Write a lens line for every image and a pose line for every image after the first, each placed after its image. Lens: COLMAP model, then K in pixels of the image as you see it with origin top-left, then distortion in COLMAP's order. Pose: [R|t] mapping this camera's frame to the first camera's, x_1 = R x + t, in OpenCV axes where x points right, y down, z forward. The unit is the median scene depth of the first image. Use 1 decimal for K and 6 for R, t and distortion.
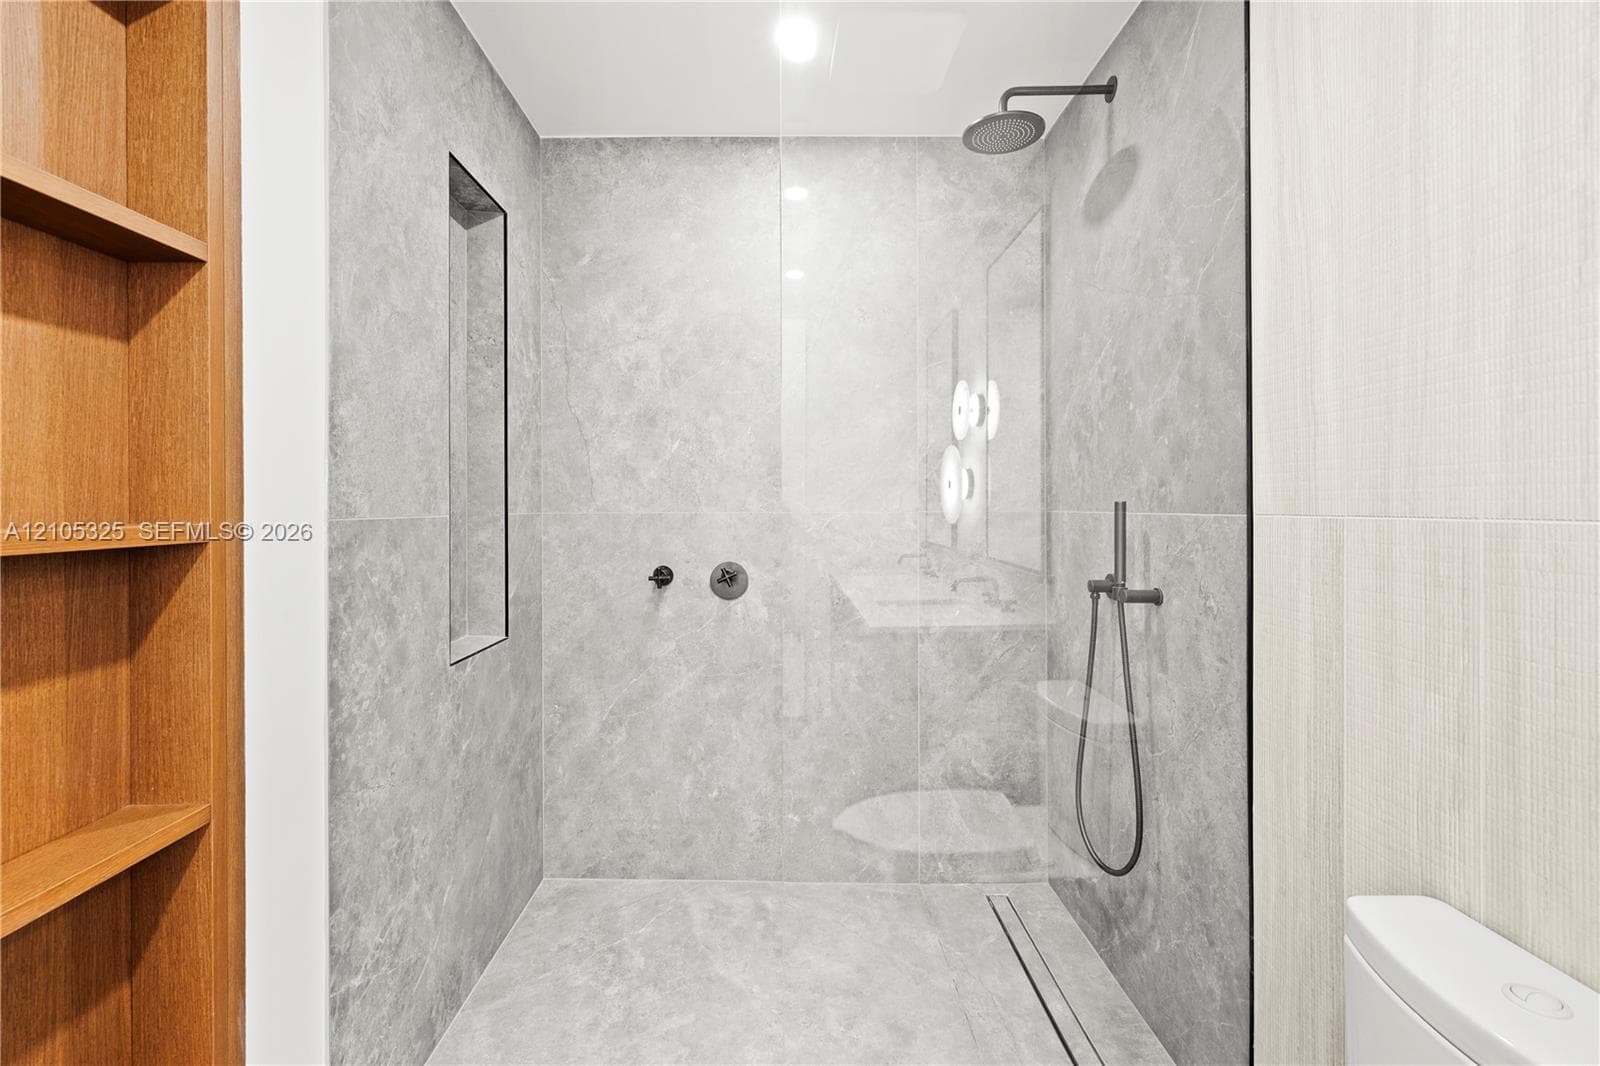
lens RADIAL K [[690.9, 0, 794.0], [0, 690.9, 507.5], [0, 0, 1]] dist [0.000817, 0.000000]
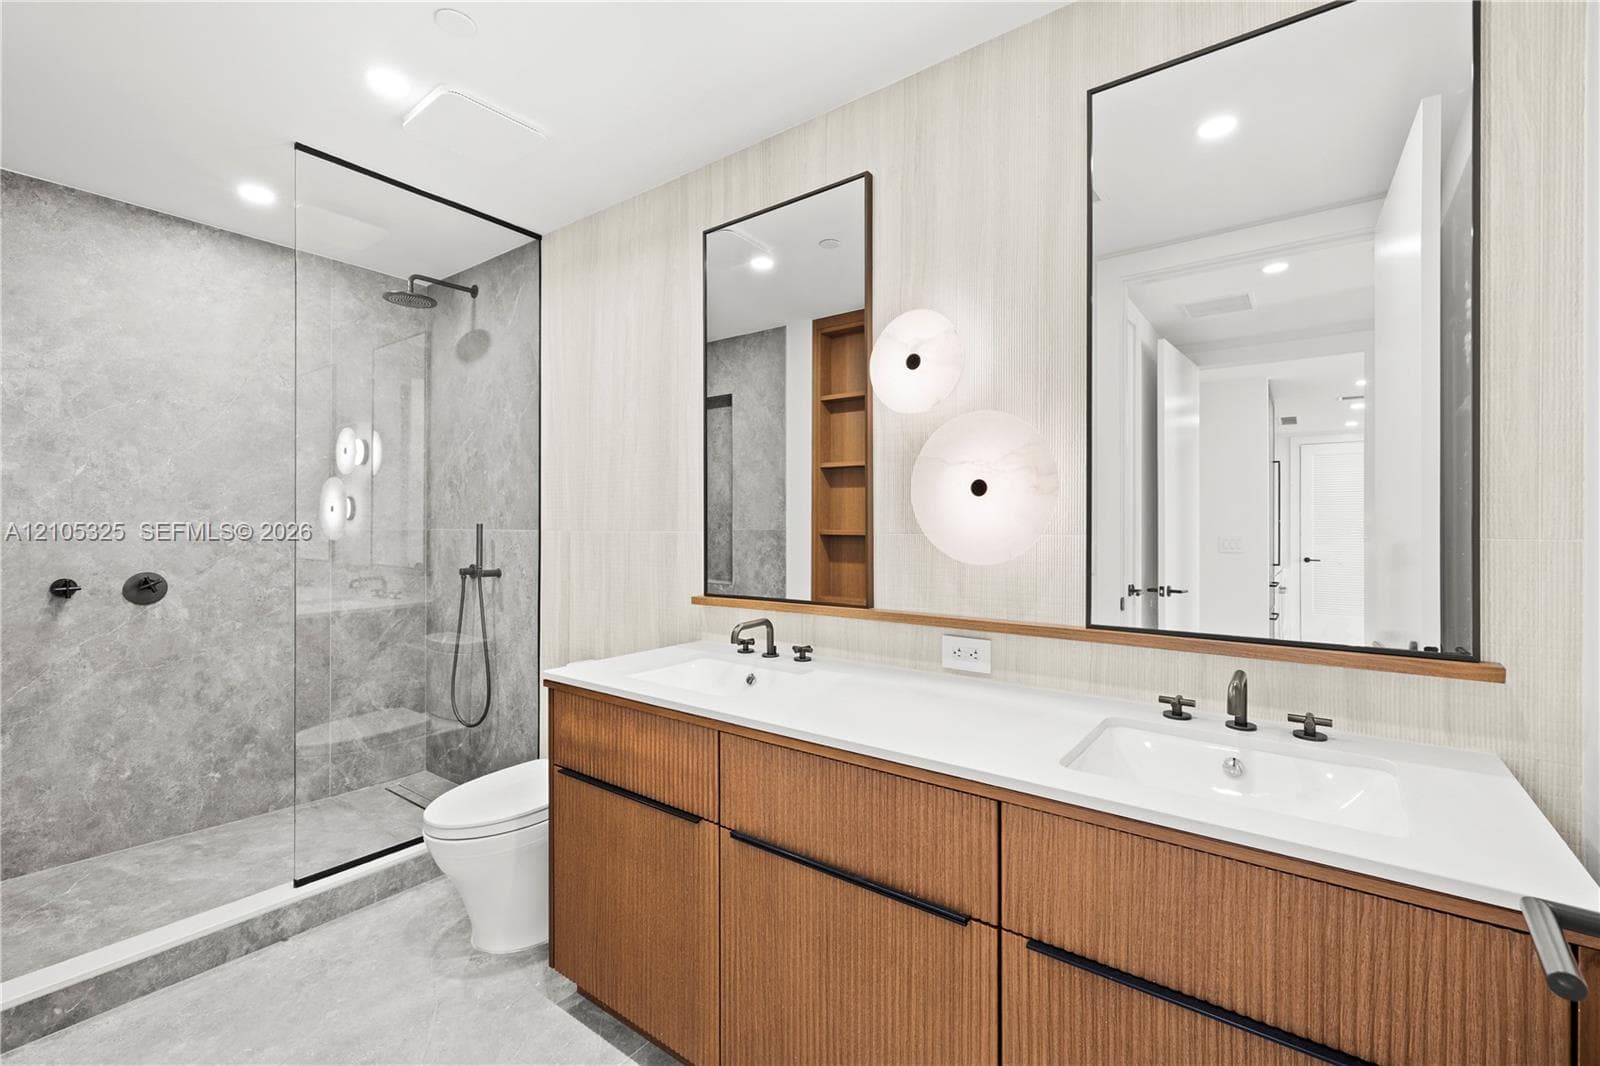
lens RADIAL K [[692.1, 0, 794.8], [0, 692.1, 521.0], [0, 0, 1]] dist [0.001762, -0.000177]
pose [[0.614093, 0.010264, 0.789167, -0.347831], [-0.002662, 0.999937, -0.010934, 0.001611], [-0.789229, 0.004614, 0.614082, -0.593145]]
